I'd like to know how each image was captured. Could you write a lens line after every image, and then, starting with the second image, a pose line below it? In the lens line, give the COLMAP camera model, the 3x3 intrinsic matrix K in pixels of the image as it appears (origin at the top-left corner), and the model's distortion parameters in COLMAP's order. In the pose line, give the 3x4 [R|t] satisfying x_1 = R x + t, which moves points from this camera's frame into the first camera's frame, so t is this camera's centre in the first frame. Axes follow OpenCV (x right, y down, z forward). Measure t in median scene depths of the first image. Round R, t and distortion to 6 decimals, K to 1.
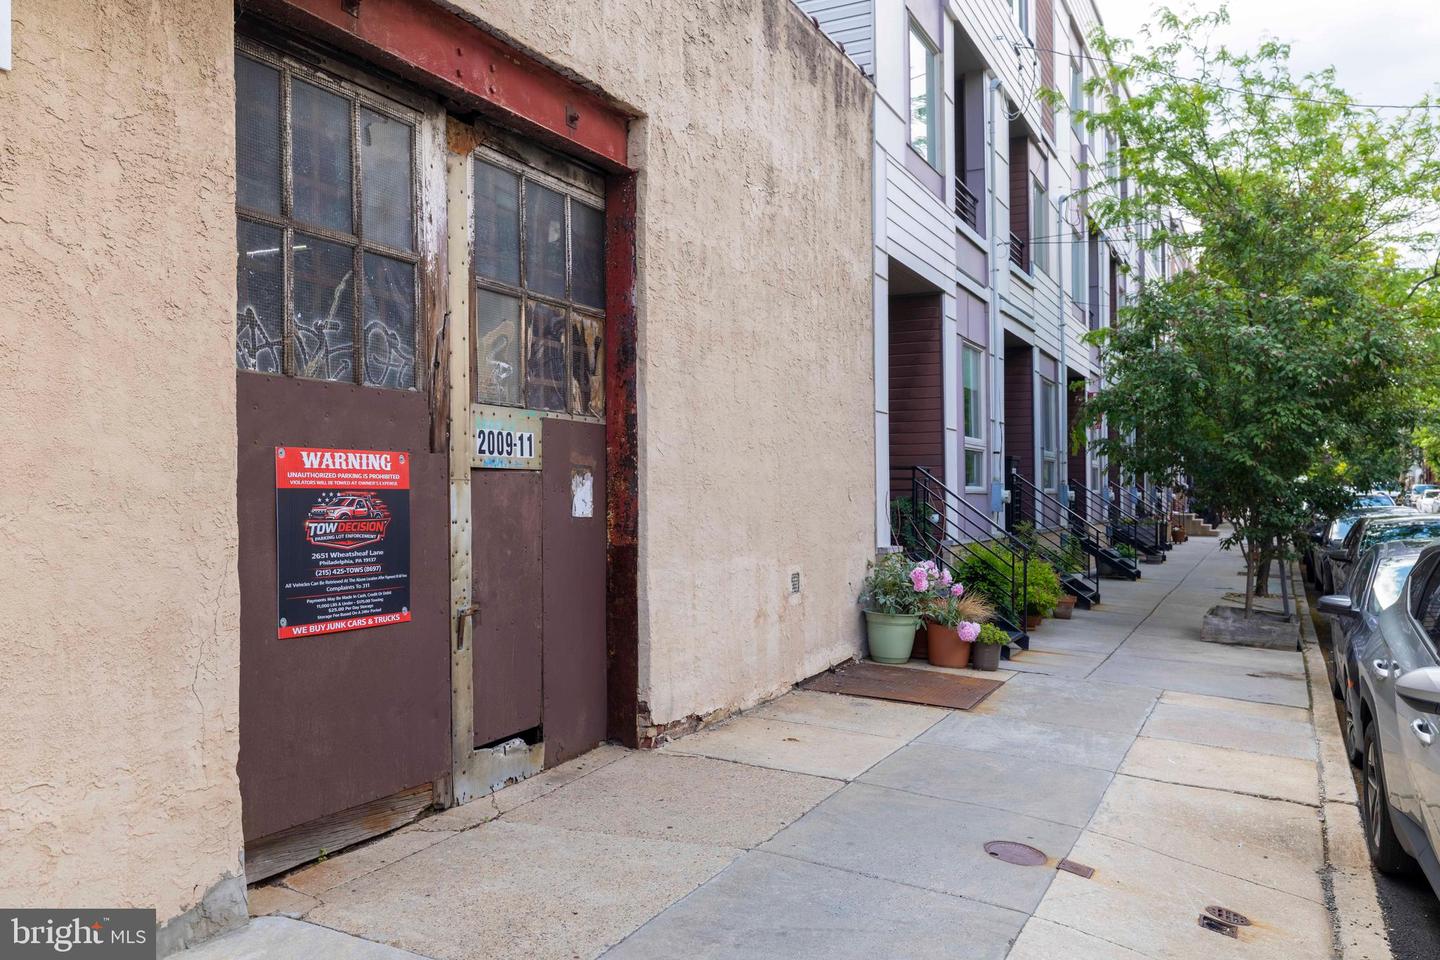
lens RADIAL K [[1166.5, 0, 699.8], [0, 1166.5, 505.0], [0, 0, 1]] dist [0.001682, -0.019785]
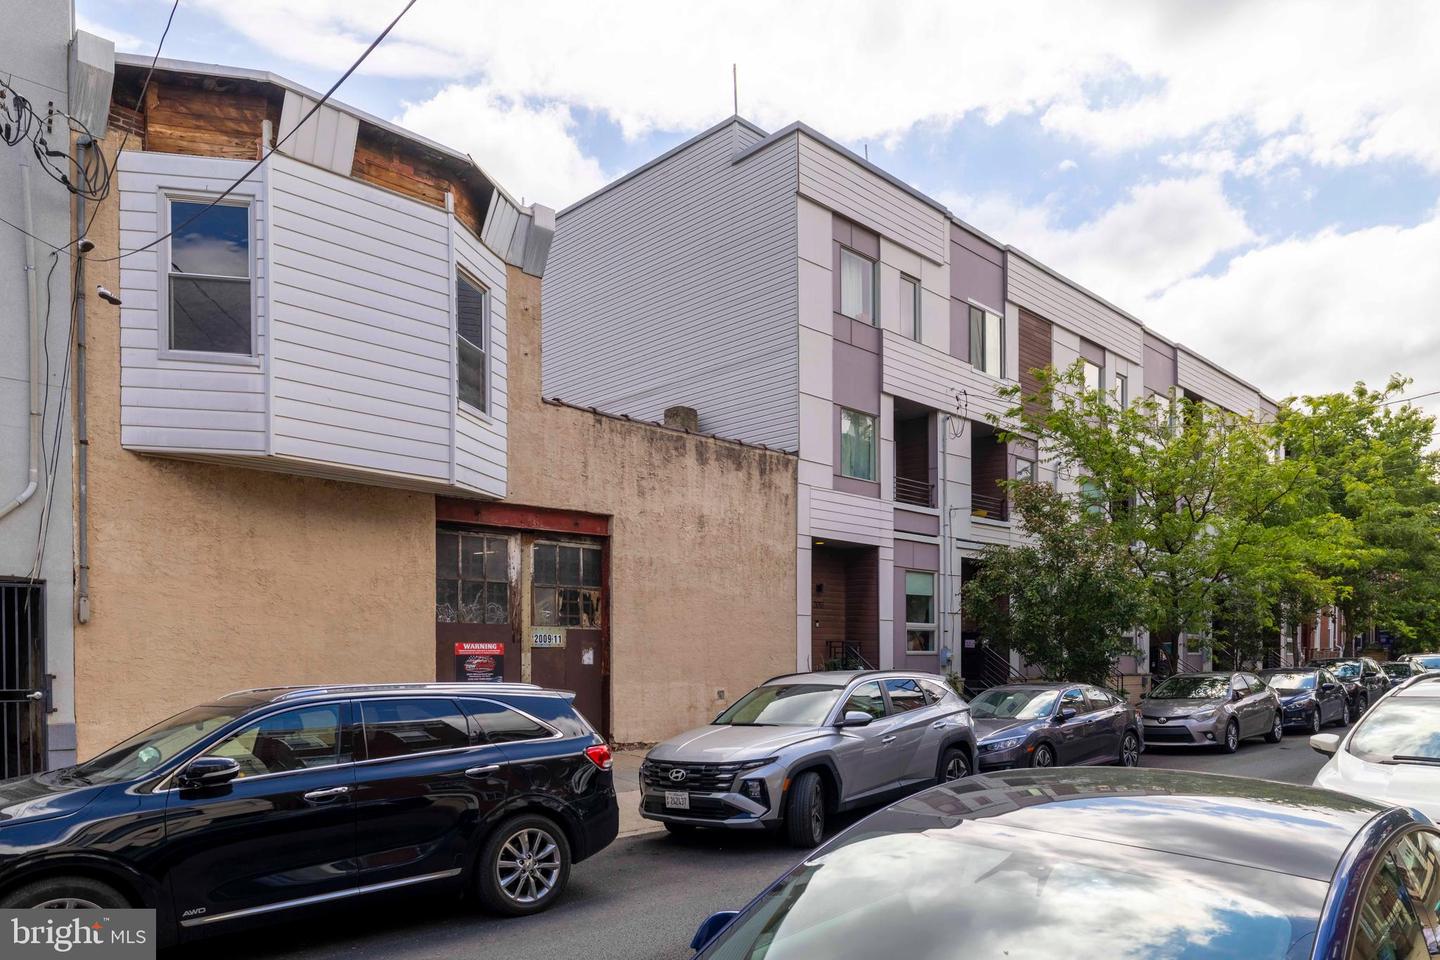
lens RADIAL K [[941.9, 0, 716.4], [0, 941.9, 653.7], [0, 0, 1]] dist [-0.005336, -0.004171]
pose [[0.944157, 0.008203, -0.329395, 0.916099], [-0.009266, 0.999956, -0.001655, -0.013693], [0.329367, 0.004615, 0.944191, -0.989666]]
